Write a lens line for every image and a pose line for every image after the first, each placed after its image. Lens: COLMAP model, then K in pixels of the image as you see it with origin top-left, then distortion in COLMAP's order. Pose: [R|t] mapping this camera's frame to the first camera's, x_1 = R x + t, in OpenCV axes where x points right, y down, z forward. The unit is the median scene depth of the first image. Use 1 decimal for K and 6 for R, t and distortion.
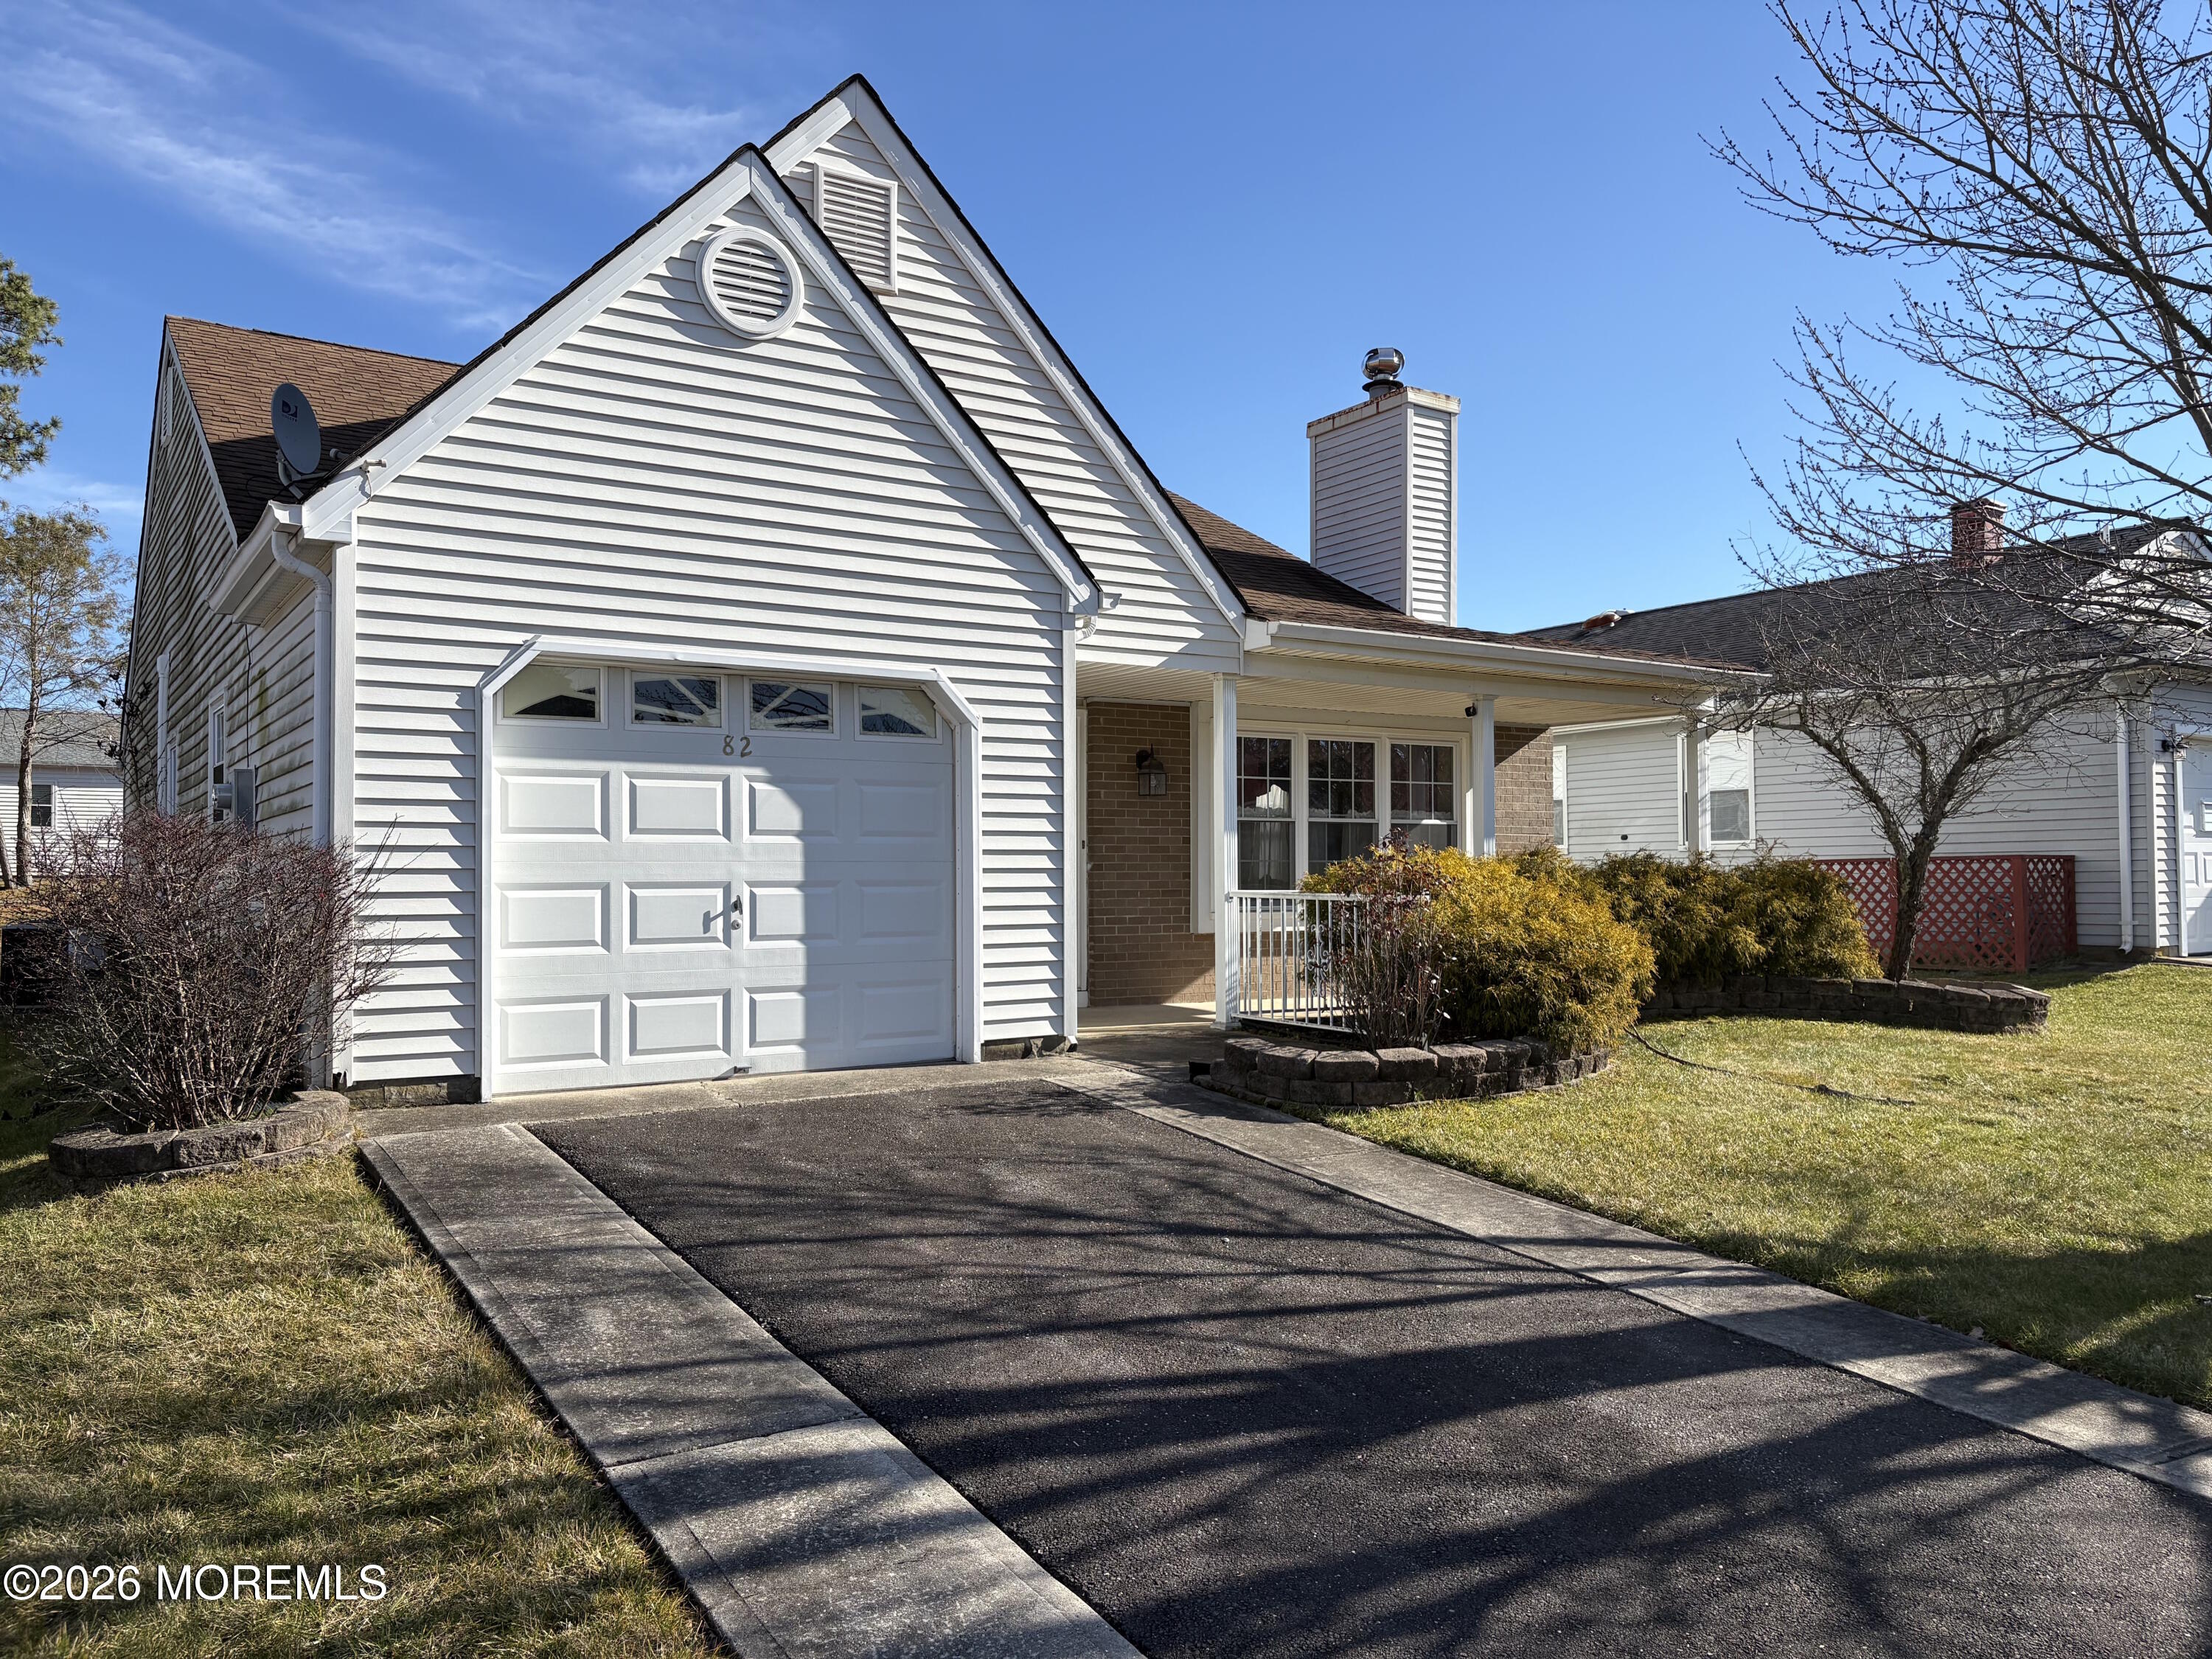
lens RADIAL K [[1663.7, 0, 1106.8], [0, 1663.7, 833.2], [0, 0, 1]] dist [0.011277, -0.001309]
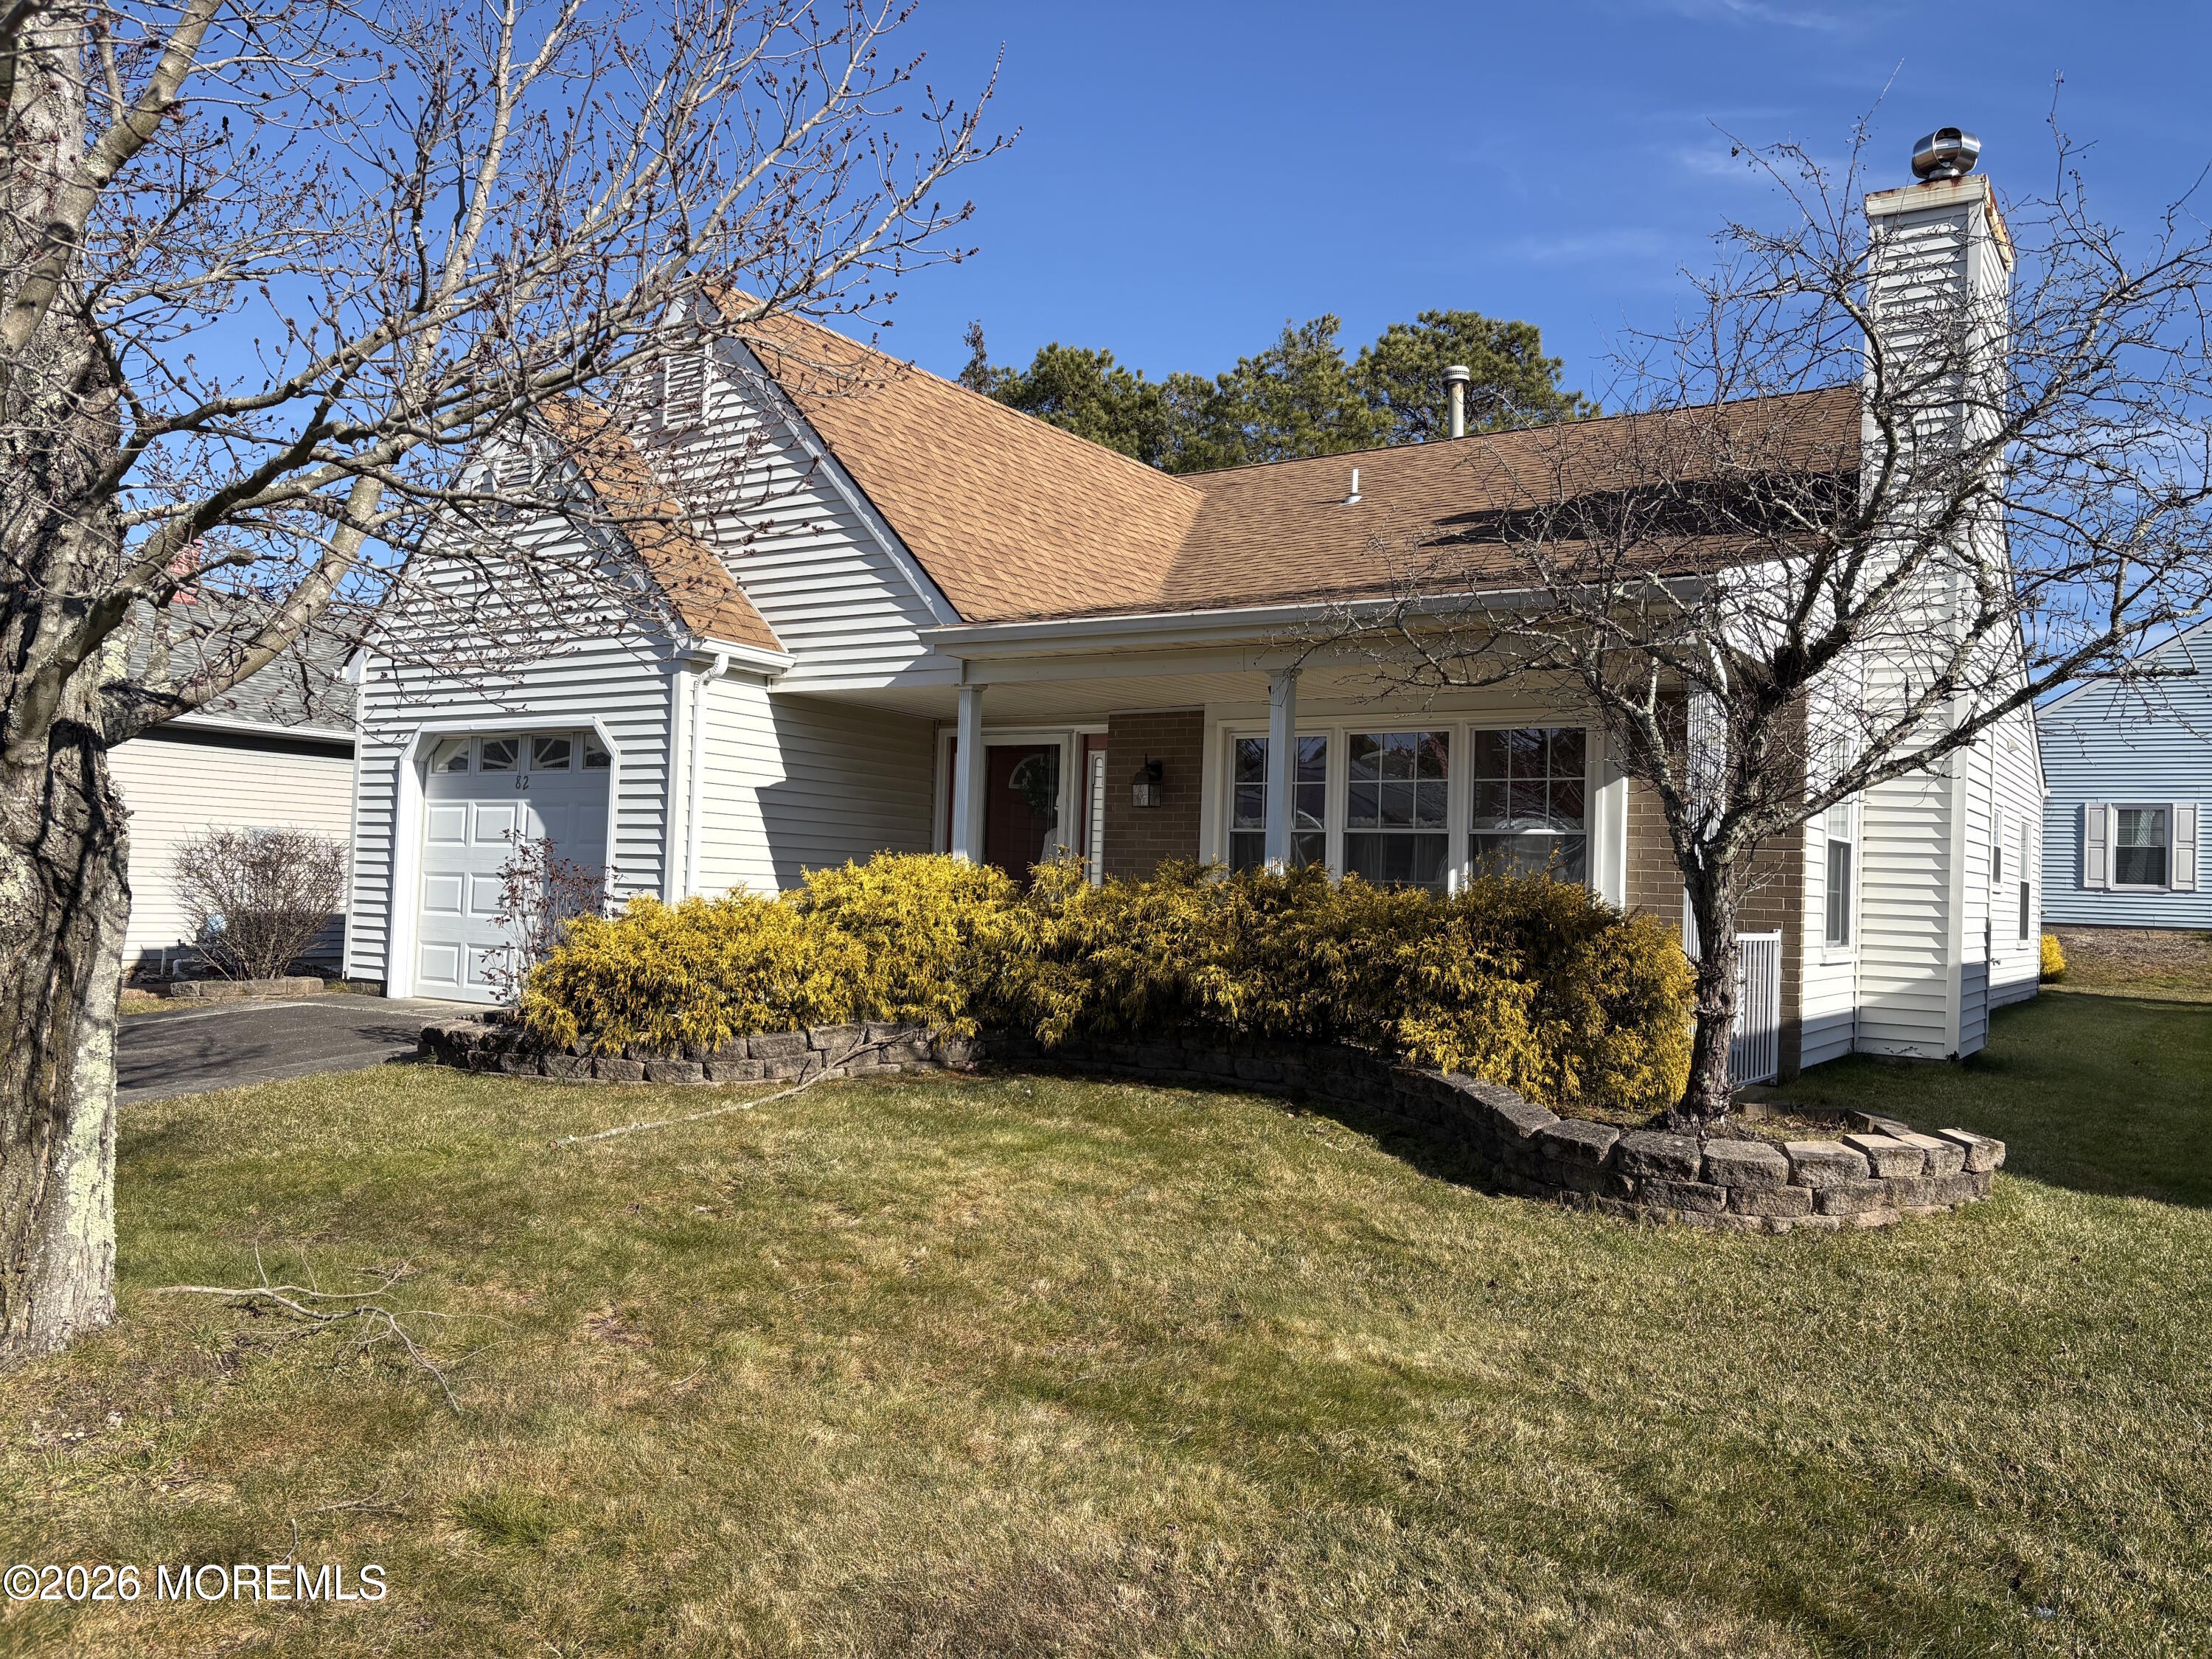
lens RADIAL K [[1621.5, 0, 1103.3], [0, 1621.5, 829.7], [0, 0, 1]] dist [-0.000218, -0.000282]
pose [[0.420394, -0.016960, -0.907183, 1.225318], [-0.007906, 0.999719, -0.022353, 0.017041], [0.907307, 0.016570, 0.420142, 0.815115]]
